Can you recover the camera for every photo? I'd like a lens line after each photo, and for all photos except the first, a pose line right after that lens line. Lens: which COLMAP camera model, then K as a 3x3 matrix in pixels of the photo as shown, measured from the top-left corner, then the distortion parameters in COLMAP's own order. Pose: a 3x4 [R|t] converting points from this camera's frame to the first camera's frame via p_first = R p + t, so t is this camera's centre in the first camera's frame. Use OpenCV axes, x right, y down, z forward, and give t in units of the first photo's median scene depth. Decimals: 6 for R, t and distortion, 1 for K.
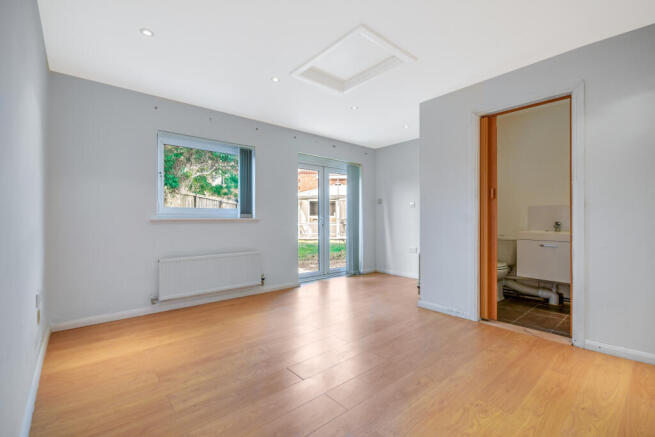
lens RADIAL K [[288.7, 0, 326.6], [0, 288.7, 219.2], [0, 0, 1]] dist [-0.003870, -0.001259]
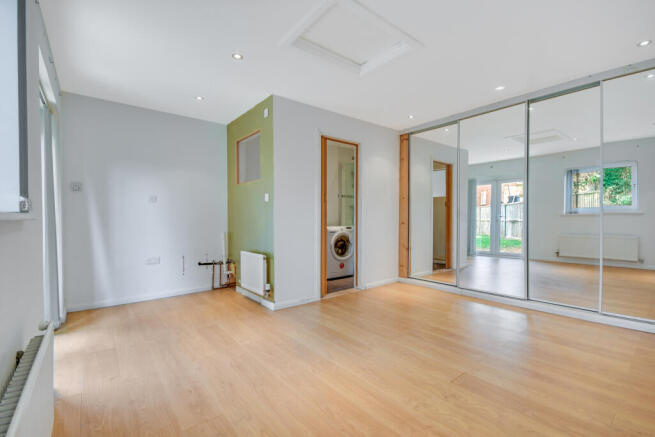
lens RADIAL K [[288.7, 0, 326.9], [0, 288.7, 219.9], [0, 0, 1]] dist [-0.003870, -0.001259]
pose [[0.023029, -0.004296, 0.999726, -0.705888], [0.000950, 0.999990, 0.004275, 0.004493], [-0.999734, 0.000851, 0.023033, 0.926780]]
